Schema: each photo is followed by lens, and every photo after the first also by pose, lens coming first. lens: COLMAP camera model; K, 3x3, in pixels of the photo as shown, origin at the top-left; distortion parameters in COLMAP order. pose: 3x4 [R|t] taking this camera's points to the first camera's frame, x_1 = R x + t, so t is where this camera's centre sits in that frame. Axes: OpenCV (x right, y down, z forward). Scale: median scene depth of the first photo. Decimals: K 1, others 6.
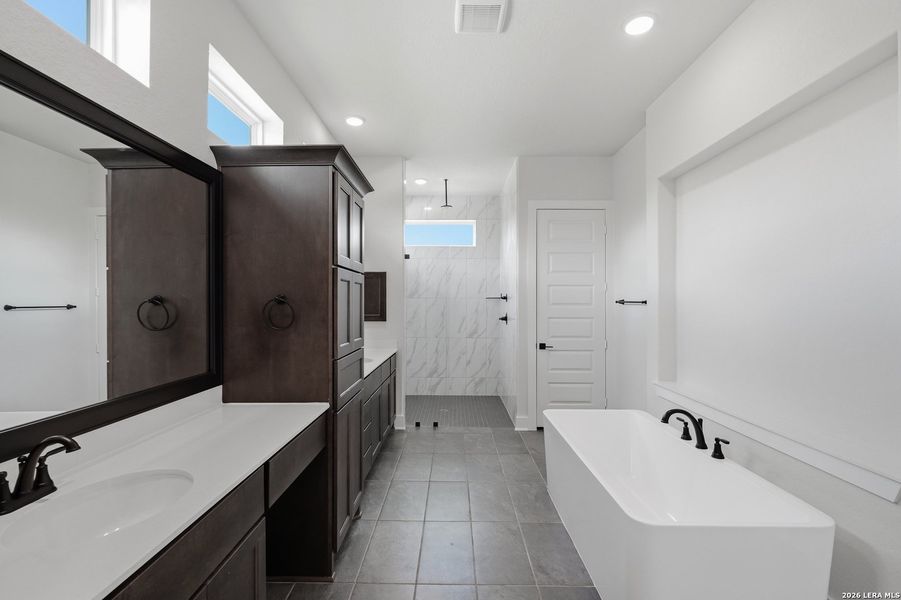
lens RADIAL K [[412.3, 0, 444.1], [0, 412.3, 303.7], [0, 0, 1]] dist [-0.003101, 0.000923]
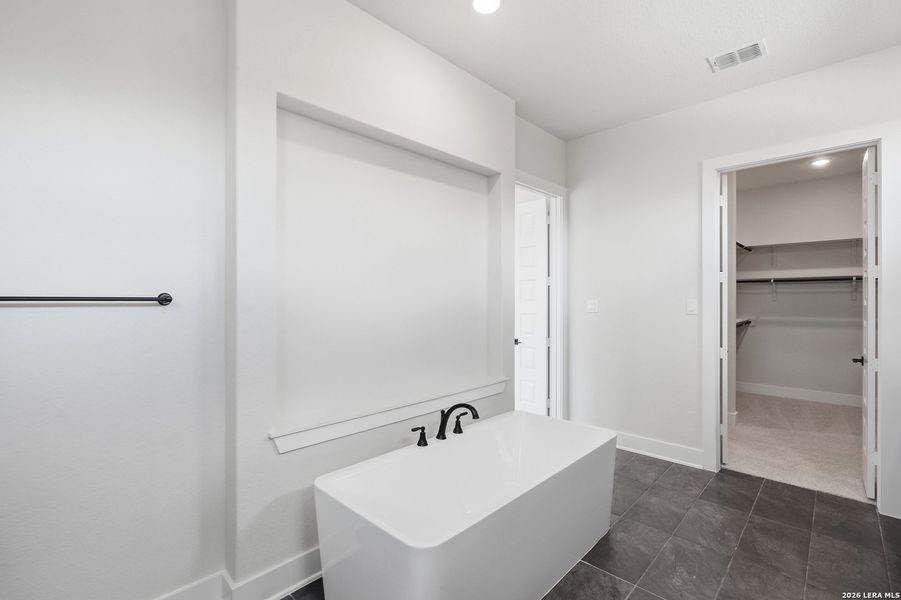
lens RADIAL K [[412.3, 0, 444.1], [0, 412.3, 303.7], [0, 0, 1]] dist [-0.003101, 0.000923]
pose [[-0.741402, -0.006602, 0.671029, -0.041579], [0.001877, 0.999927, 0.011911, -0.002808], [-0.671058, 0.010090, -0.741336, 0.913544]]
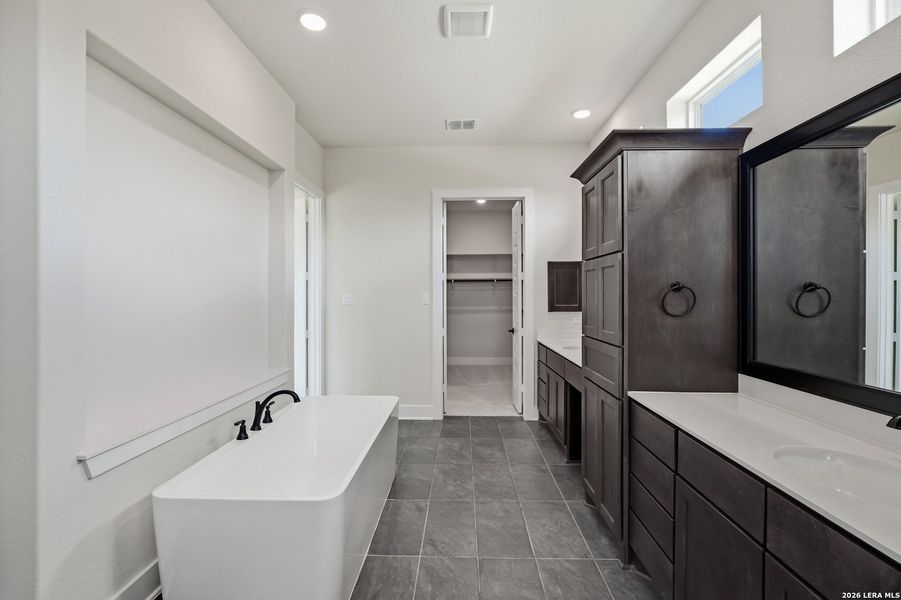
lens RADIAL K [[416.5, 0, 450.5], [0, 416.5, 300.0], [0, 0, 1]] dist [-0.001513, 0.000631]
pose [[-0.999994, 0.003340, -0.000821, 0.069091], [0.003331, 0.999936, 0.010812, 0.005561], [0.000857, 0.010809, -0.999941, 1.059218]]
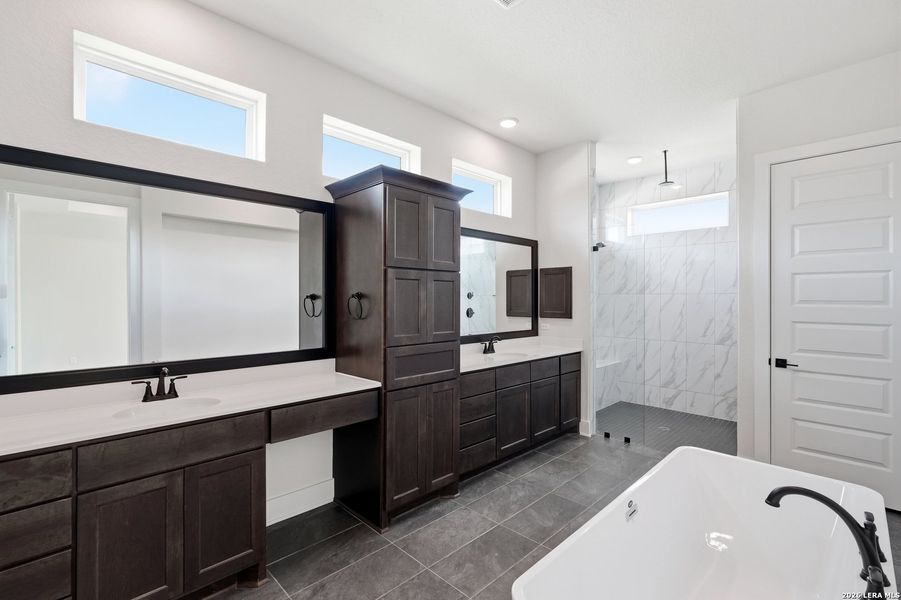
lens RADIAL K [[400.7, 0, 445.5], [0, 400.7, 298.6], [0, 0, 1]] dist [-0.004200, 0.000336]
pose [[0.716388, 0.001010, -0.697702, 0.302065], [-0.004049, 0.999988, -0.002710, 0.000200], [0.697691, 0.004767, 0.716383, 0.136897]]
